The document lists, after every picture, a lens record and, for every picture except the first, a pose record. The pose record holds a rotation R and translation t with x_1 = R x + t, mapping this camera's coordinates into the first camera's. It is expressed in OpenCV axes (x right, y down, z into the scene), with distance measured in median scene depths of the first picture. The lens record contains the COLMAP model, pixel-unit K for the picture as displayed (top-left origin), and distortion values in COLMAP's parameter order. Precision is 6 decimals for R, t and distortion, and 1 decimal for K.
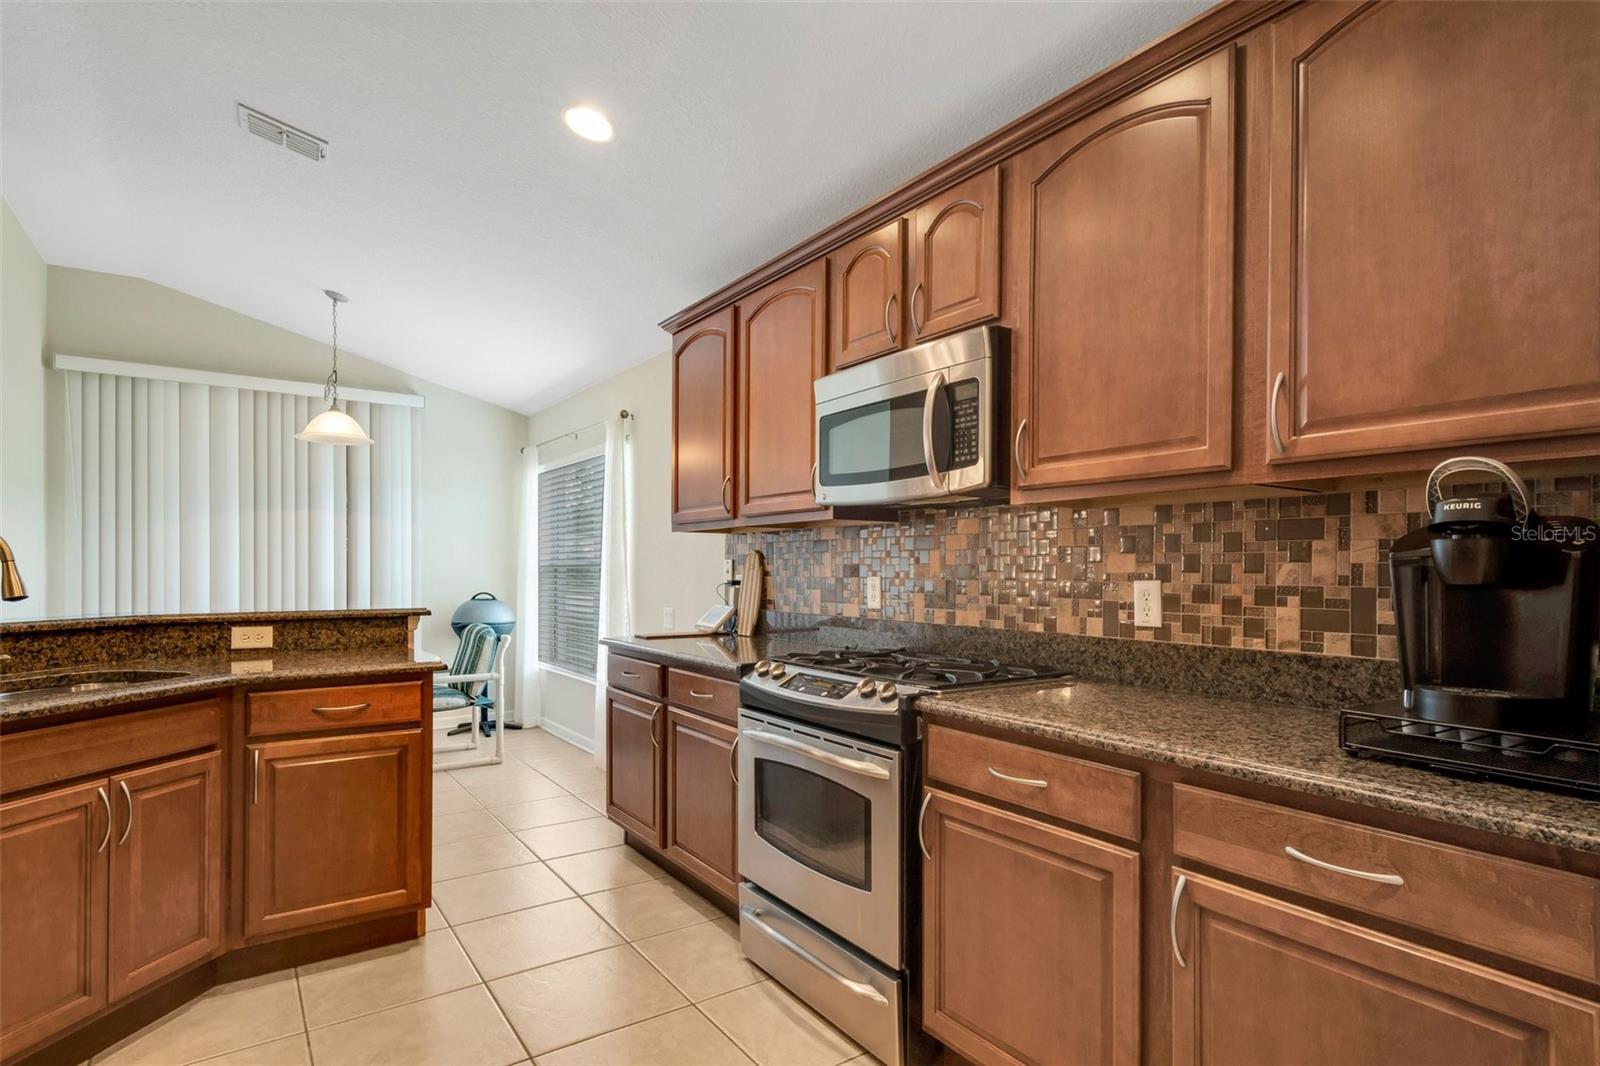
lens RADIAL K [[839.1, 0, 786.1], [0, 839.1, 577.7], [0, 0, 1]] dist [0.012636, -0.000780]
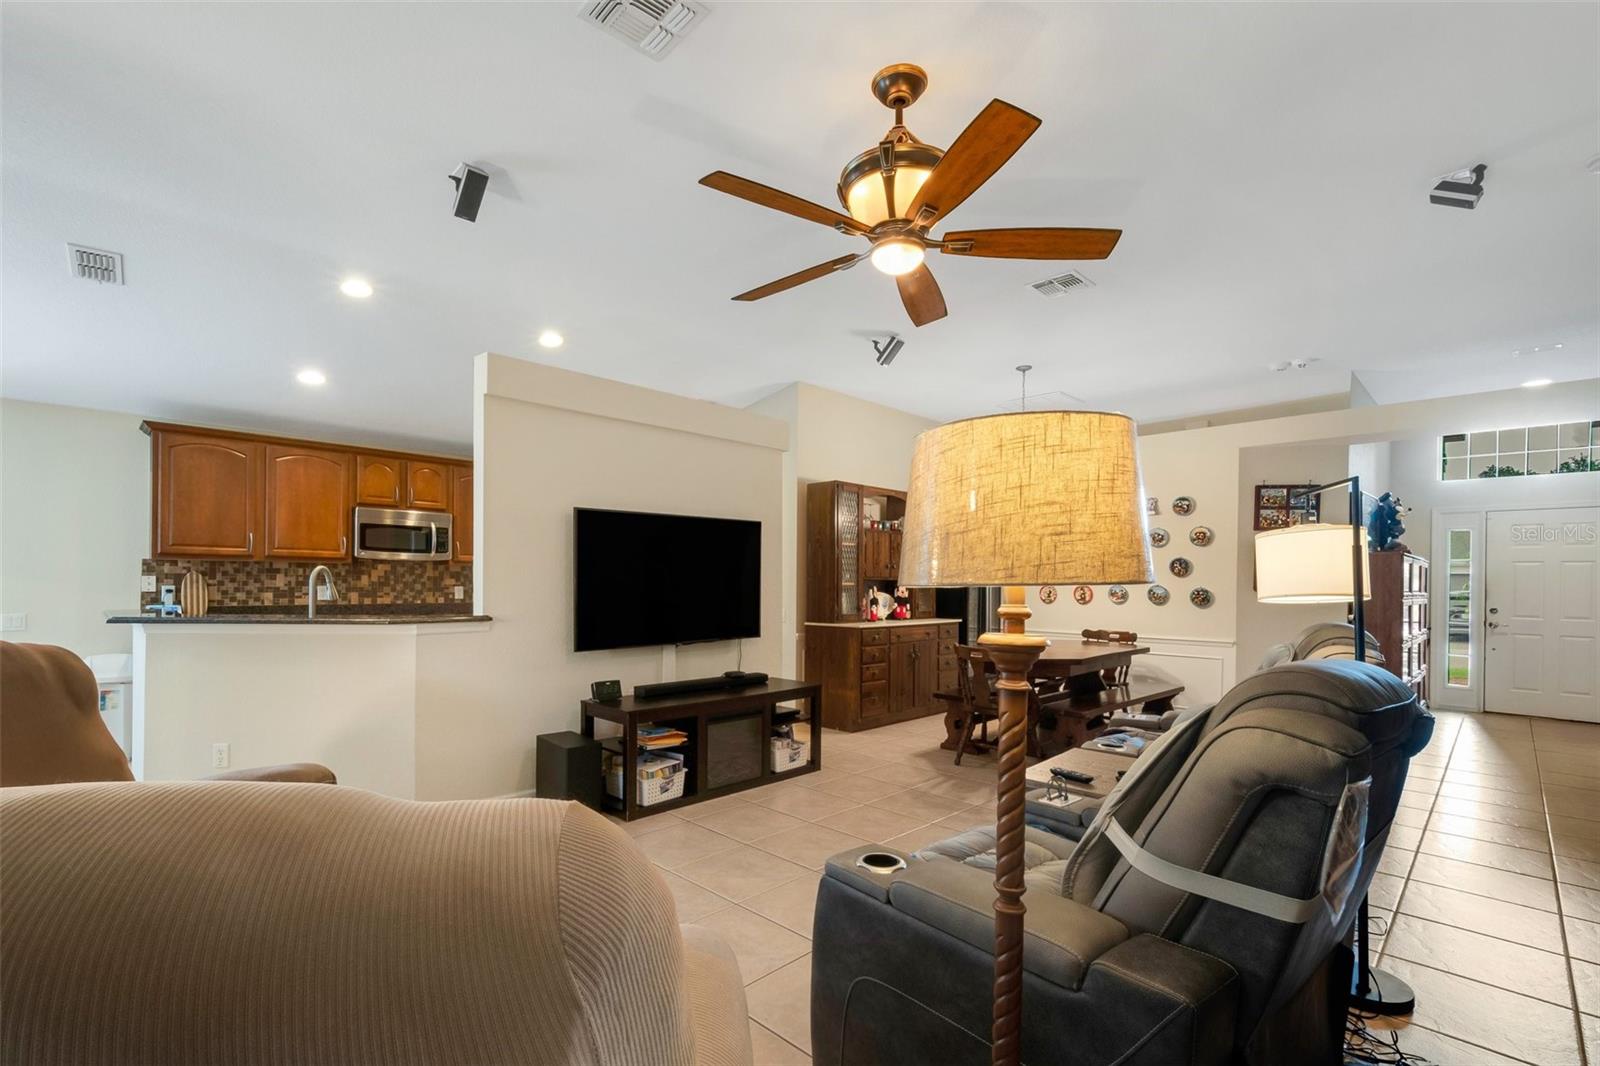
lens RADIAL K [[705.4, 0, 787.3], [0, 705.4, 590.0], [0, 0, 1]] dist [0.000686, -0.000320]
pose [[-0.189882, -0.013601, 0.981713, -2.518184], [0.001465, 0.999899, 0.014136, -0.018904], [-0.981806, 0.004122, -0.189843, 0.149023]]
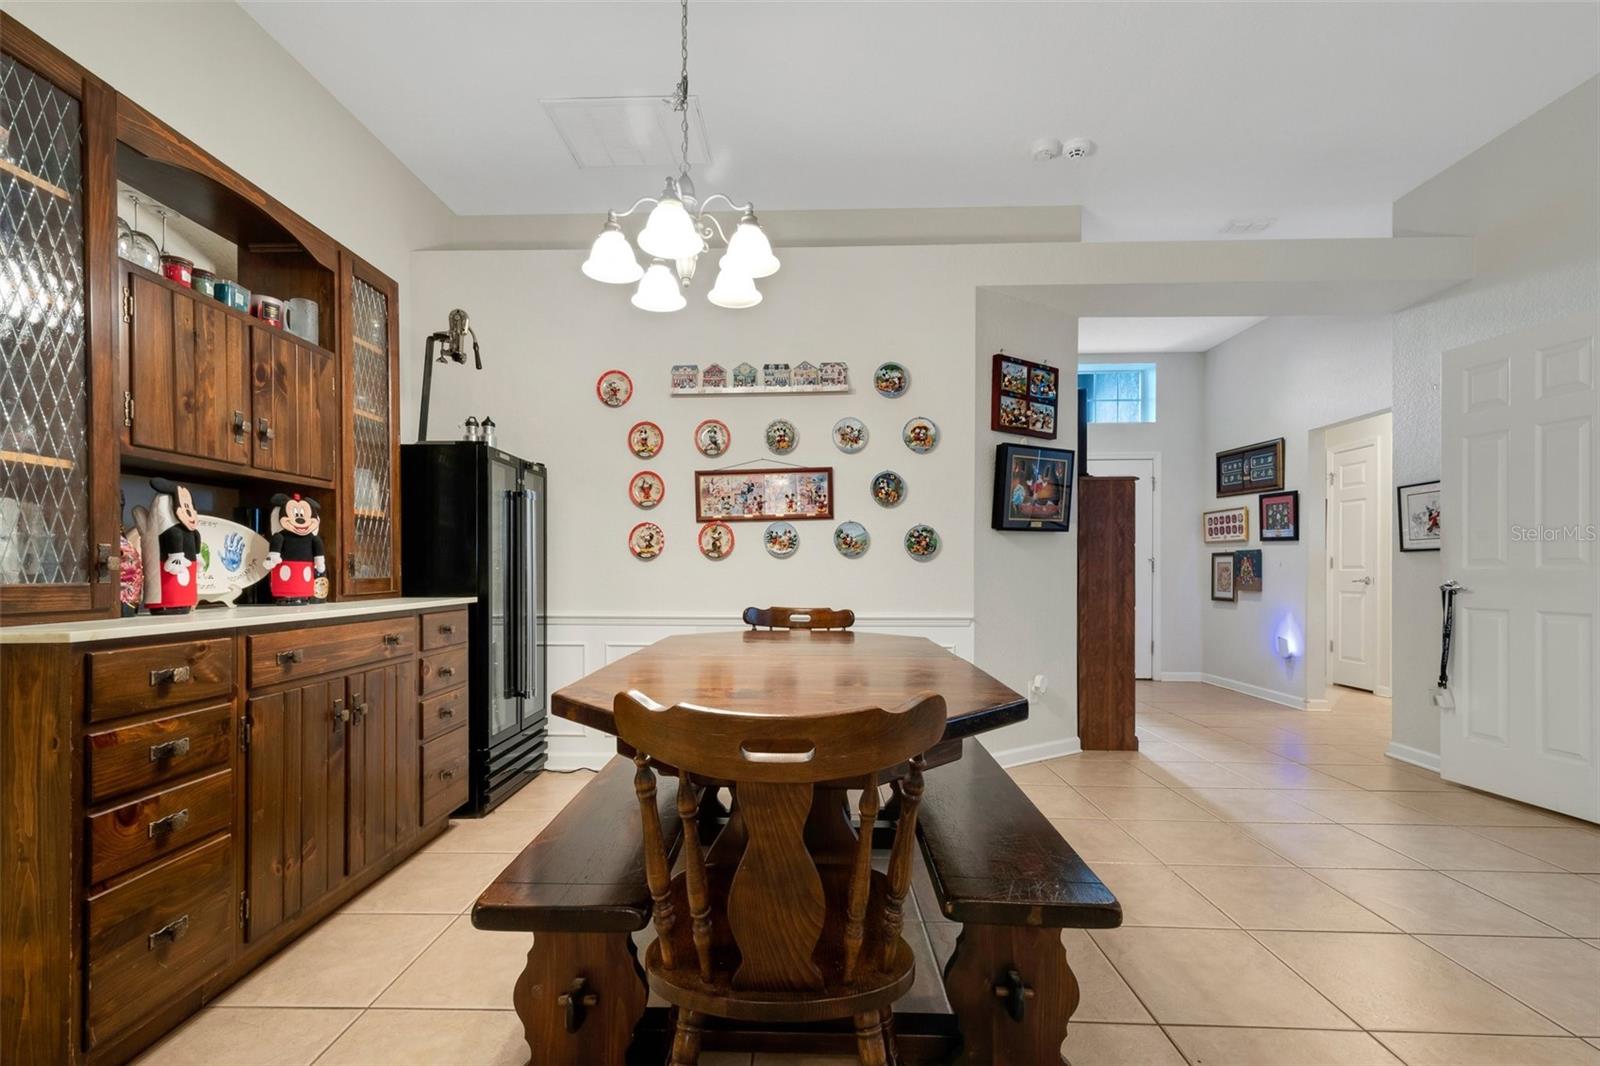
lens RADIAL K [[724.6, 0, 783.4], [0, 724.6, 570.8], [0, 0, 1]] dist [0.016714, 0.000020]
pose [[-0.812414, -0.003509, 0.583071, -1.005925], [0.004085, 0.999923, 0.011711, 0.082619], [-0.583067, 0.011896, -0.812337, -0.395639]]
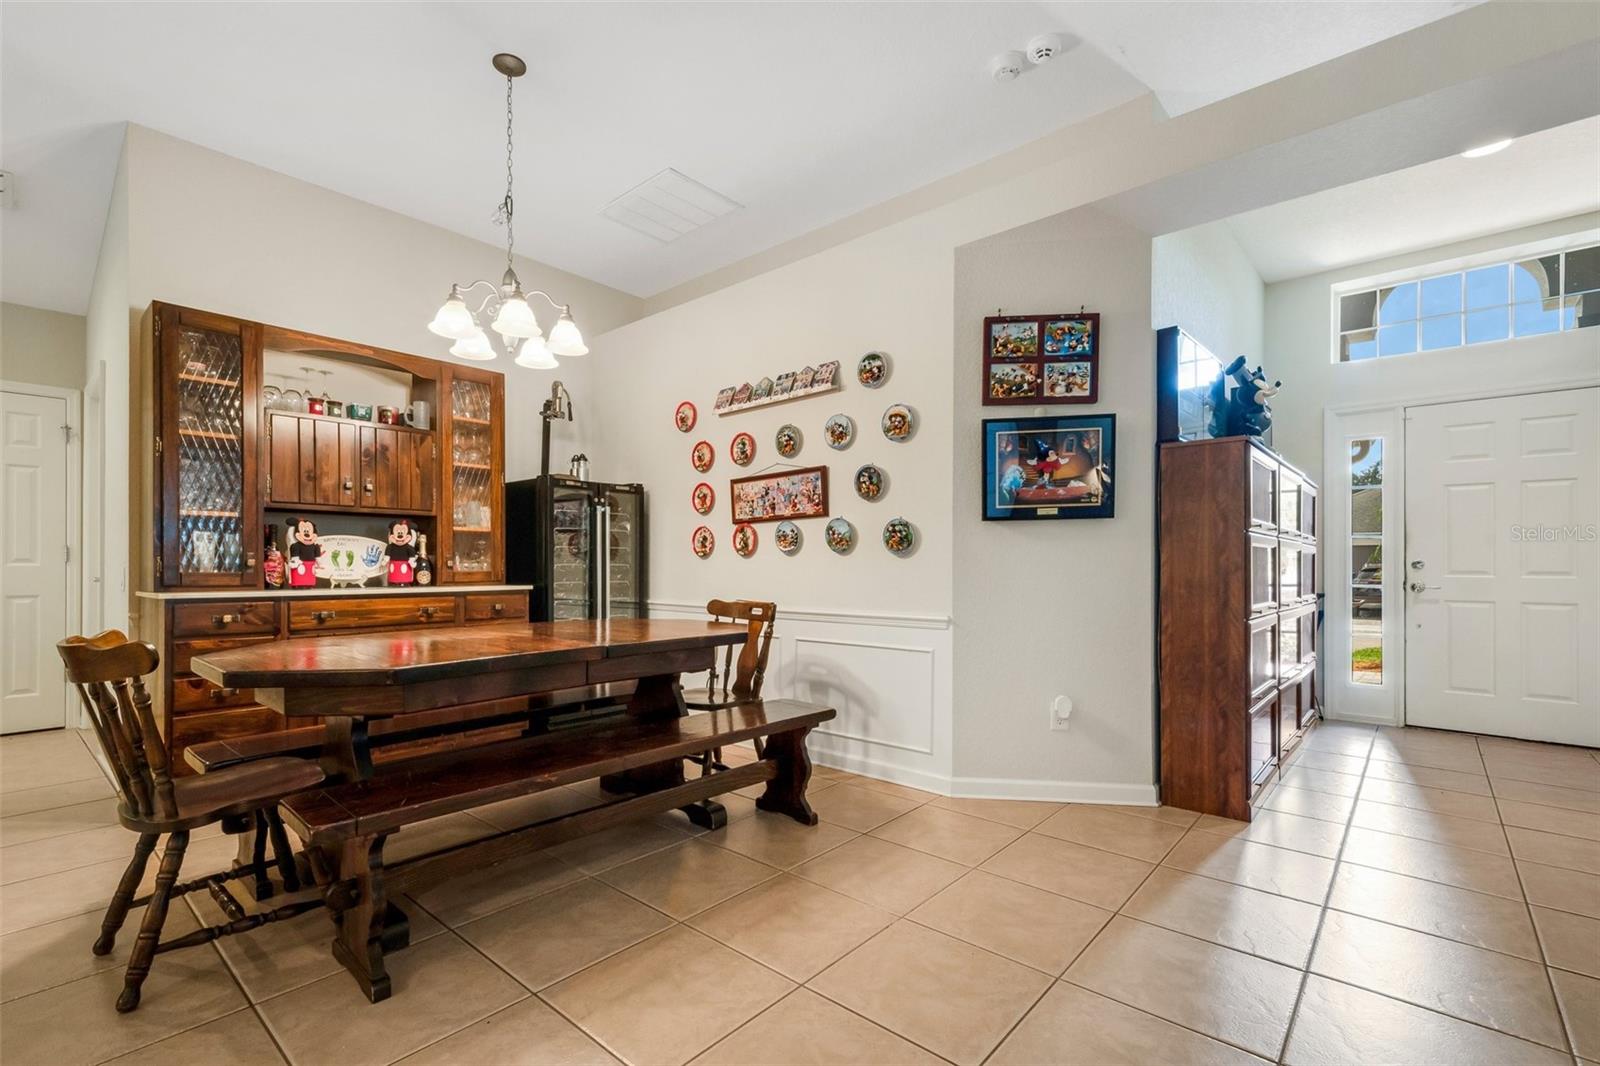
lens RADIAL K [[707.6, 0, 781.6], [0, 707.6, 567.4], [0, 0, 1]] dist [0.016211, -0.006190]
pose [[-0.251684, -0.003905, 0.967802, -1.608516], [0.008880, 0.999940, 0.006344, 0.090033], [-0.967769, 0.010191, -0.251634, -1.177676]]
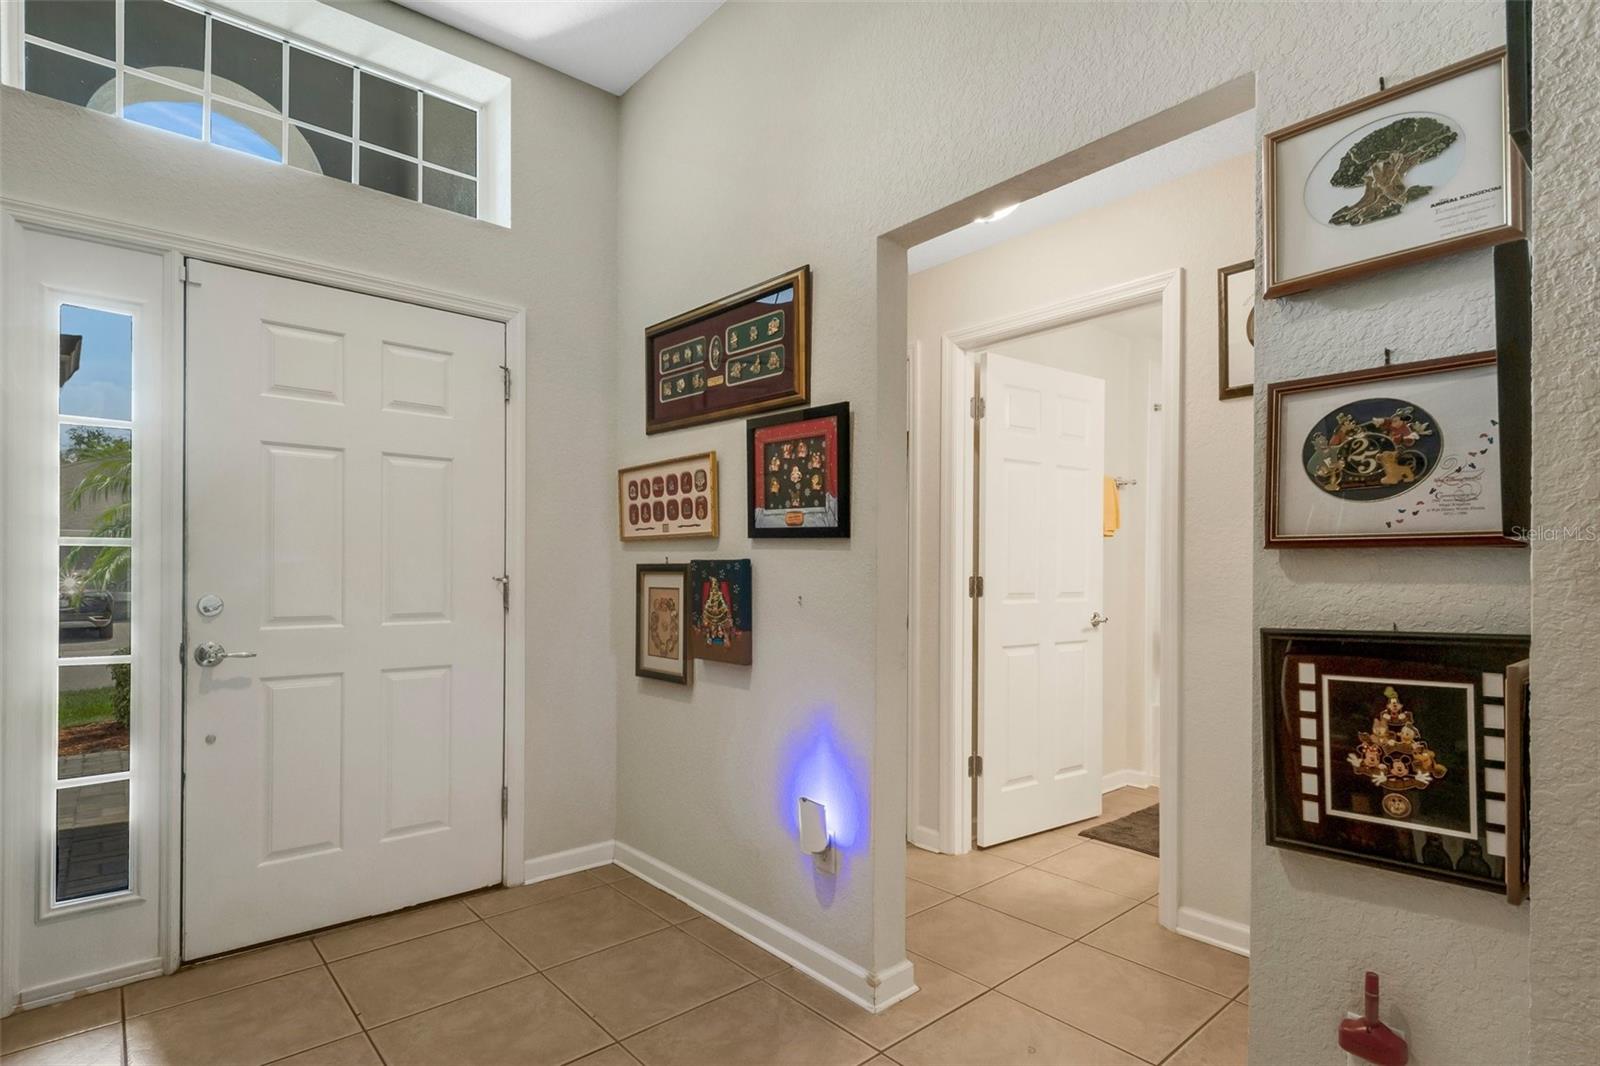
lens RADIAL K [[839.1, 0, 786.1], [0, 839.1, 577.7], [0, 0, 1]] dist [0.012636, -0.000780]
pose [[-0.993274, -0.003836, -0.115723, -0.805656], [-0.005690, 0.999861, 0.015689, 0.053995], [0.115647, 0.016241, -0.993158, -2.145506]]
